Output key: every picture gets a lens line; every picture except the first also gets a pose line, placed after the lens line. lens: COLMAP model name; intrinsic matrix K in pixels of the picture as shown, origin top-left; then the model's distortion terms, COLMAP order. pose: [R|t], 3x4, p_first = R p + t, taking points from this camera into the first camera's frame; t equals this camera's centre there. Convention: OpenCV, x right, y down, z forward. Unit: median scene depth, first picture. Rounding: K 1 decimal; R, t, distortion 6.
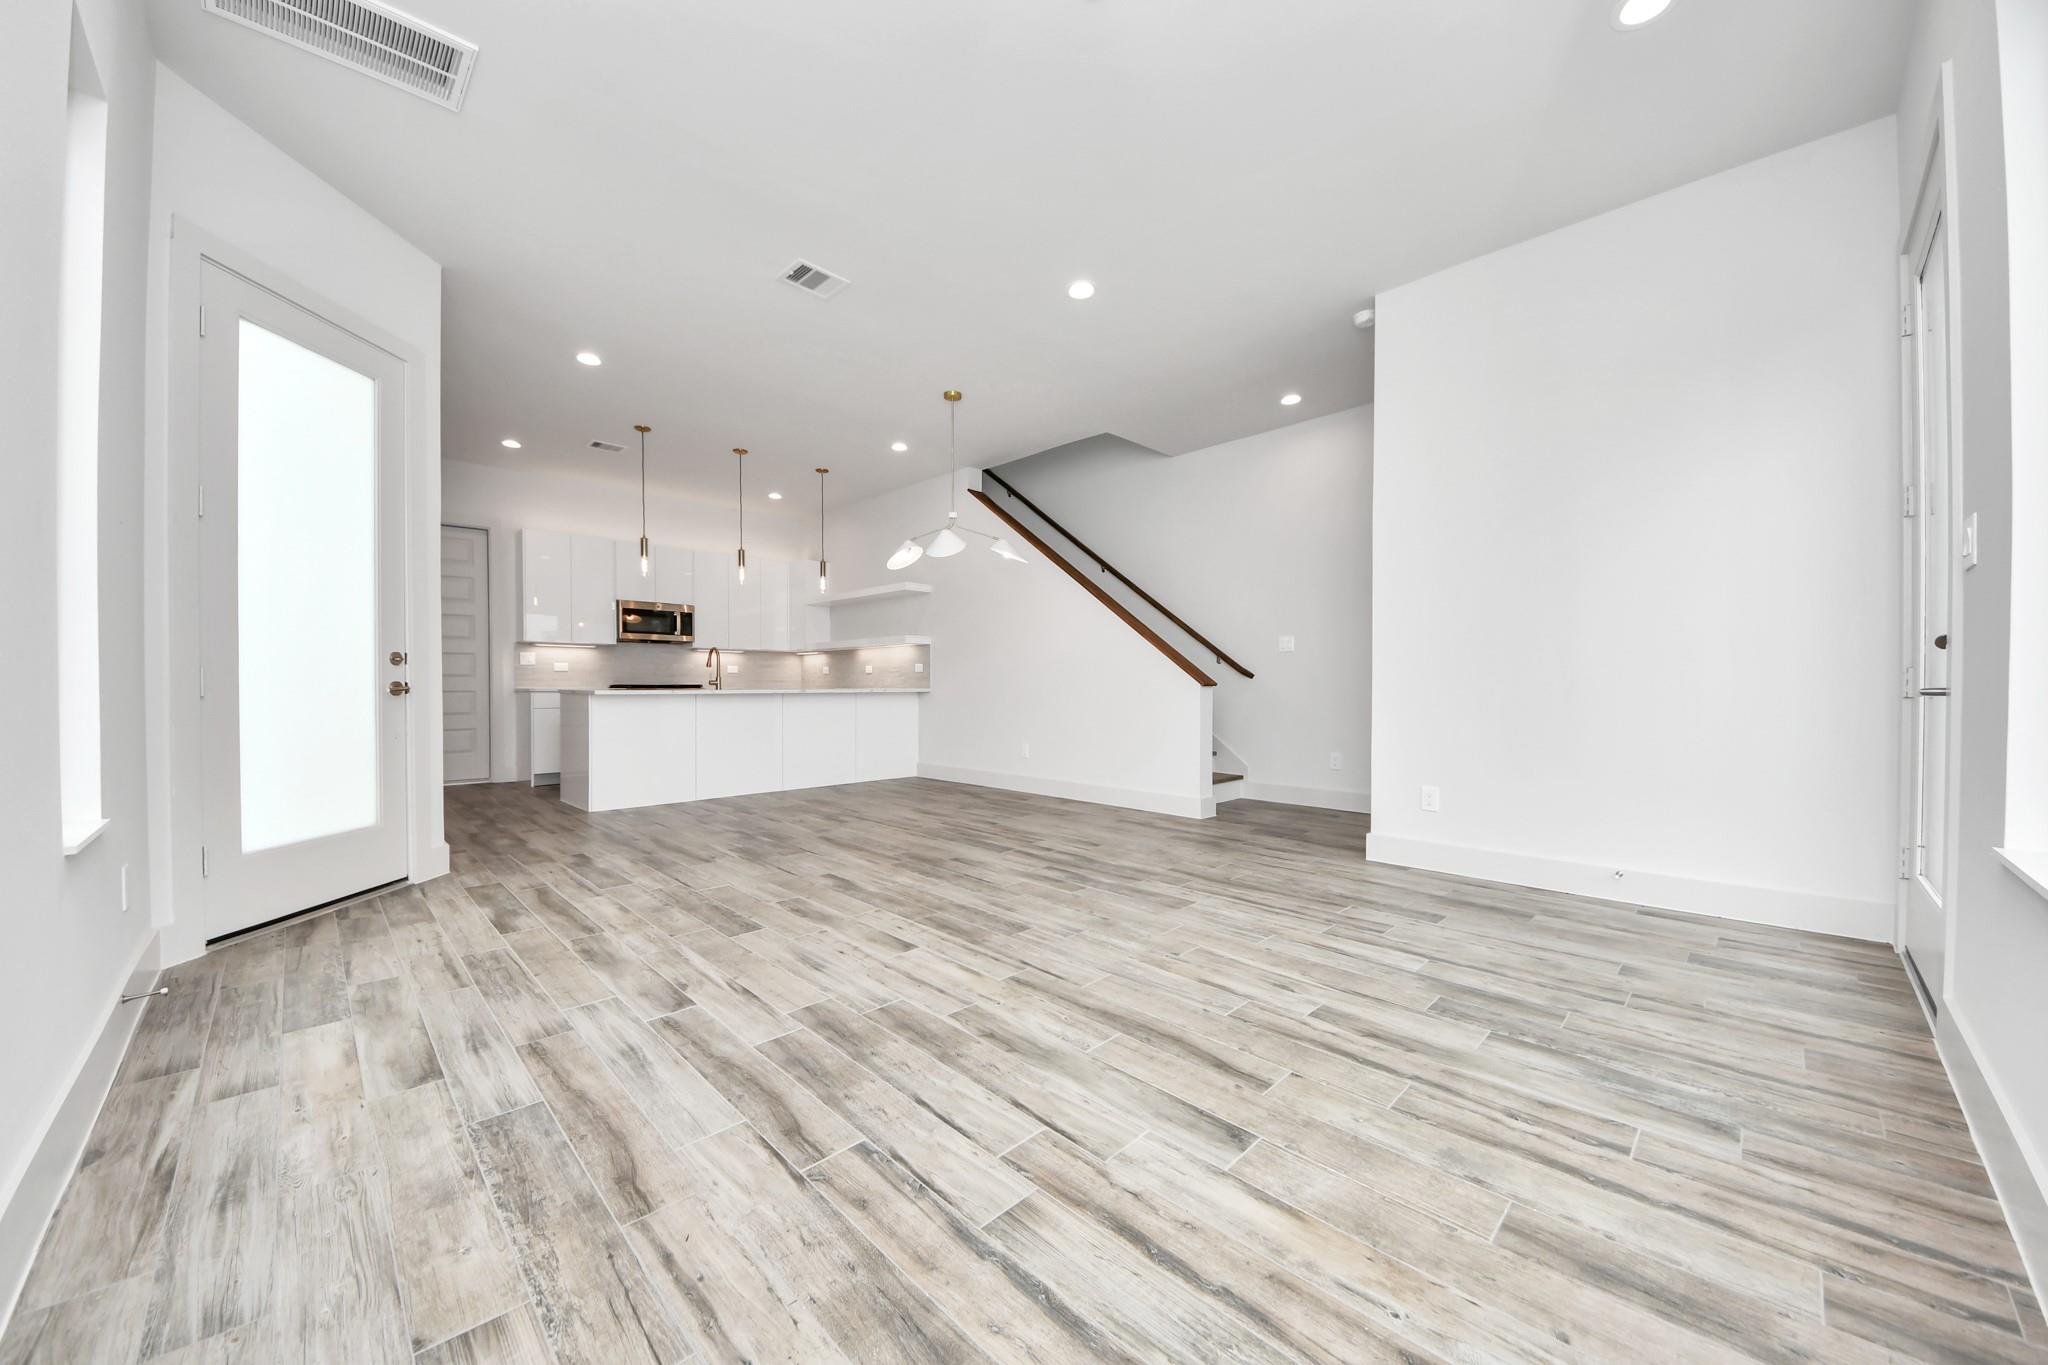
lens RADIAL K [[713.1, 0, 997.5], [0, 713.1, 687.3], [0, 0, 1]] dist [0.000346, 0.000002]
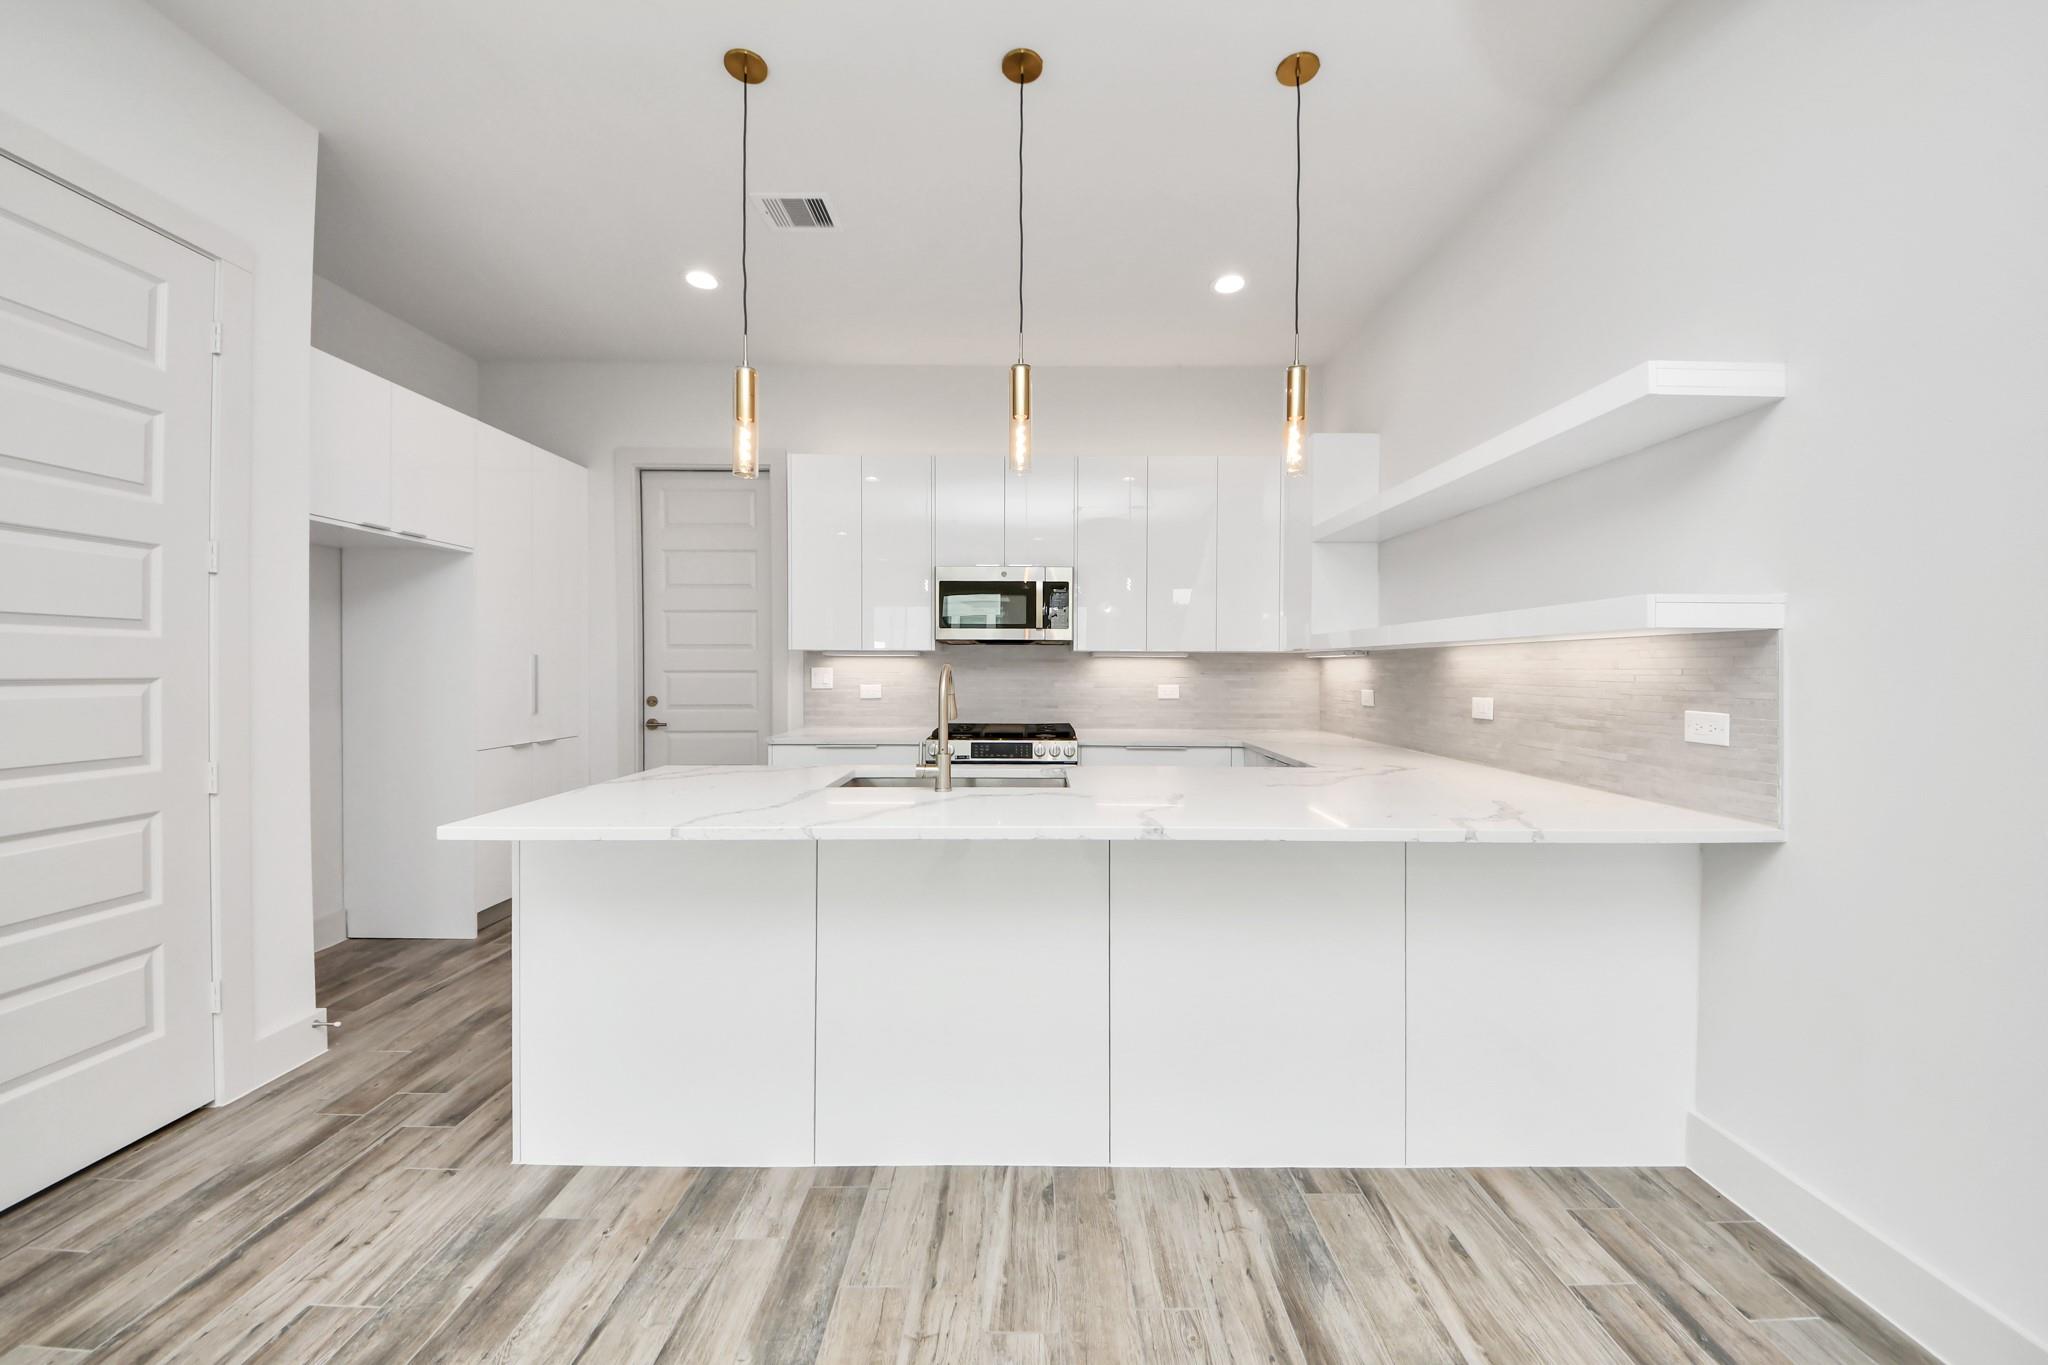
lens RADIAL K [[754.2, 0, 1017.2], [0, 754.2, 670.4], [0, 0, 1]] dist [-0.023241, -0.000135]
pose [[0.721400, 0.001715, -0.692516, -0.109252], [-0.001207, 0.999999, 0.001220, -0.050113], [0.692517, -0.000044, 0.721401, 0.685879]]
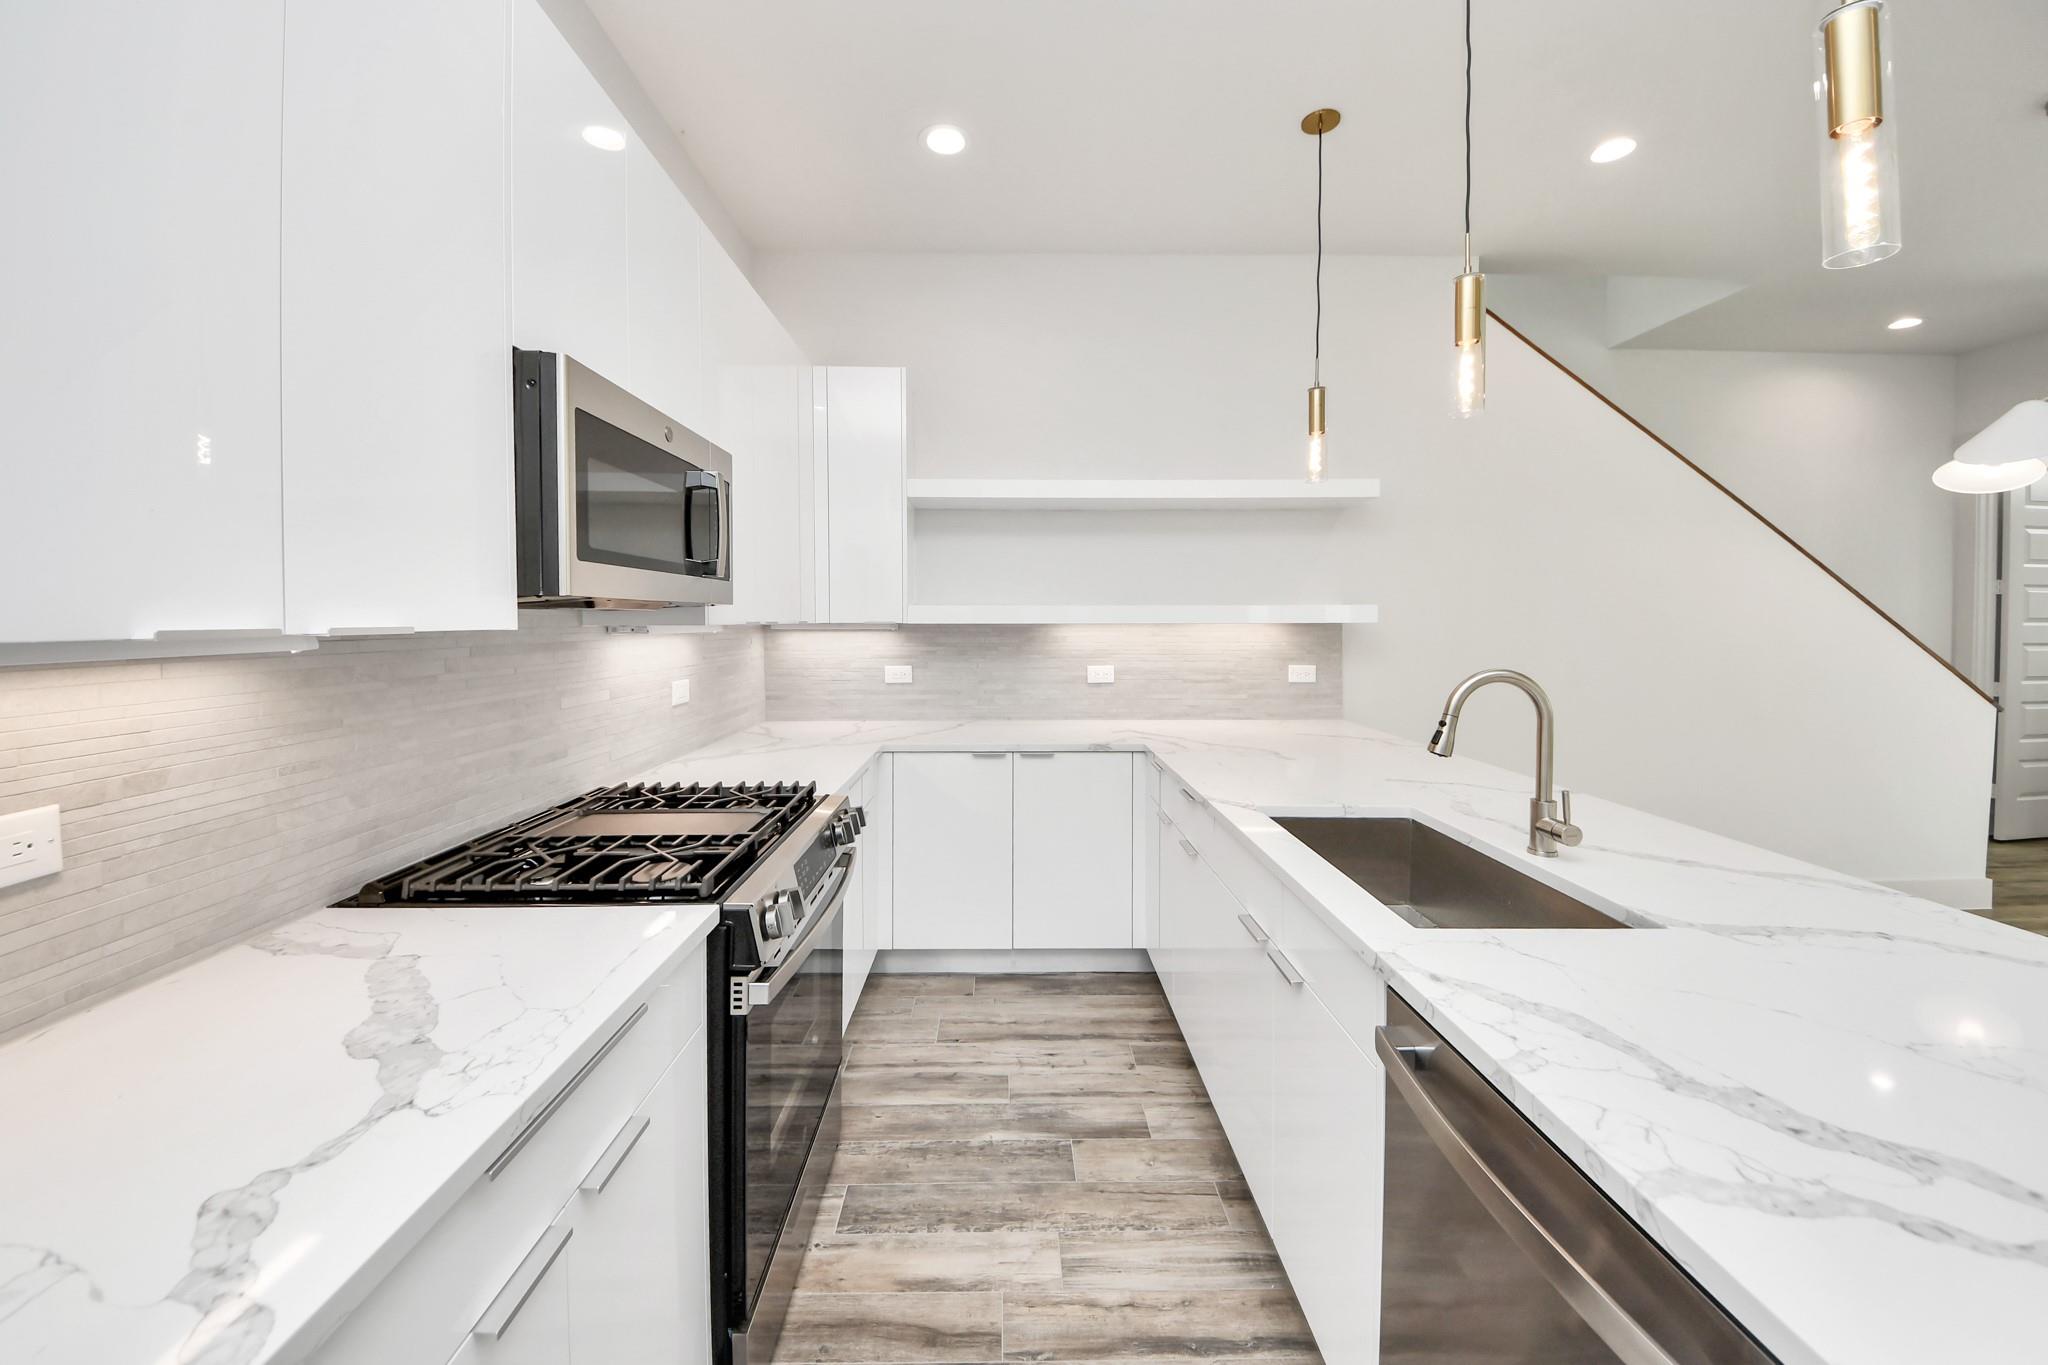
lens RADIAL K [[742.8, 0, 1019.4], [0, 742.8, 635.5], [0, 0, 1]] dist [0.026529, -0.019429]
pose [[0.696173, -0.024053, 0.717471, -0.601112], [0.006828, 0.999615, 0.026886, -0.068921], [-0.717841, -0.013818, 0.696070, 0.847711]]
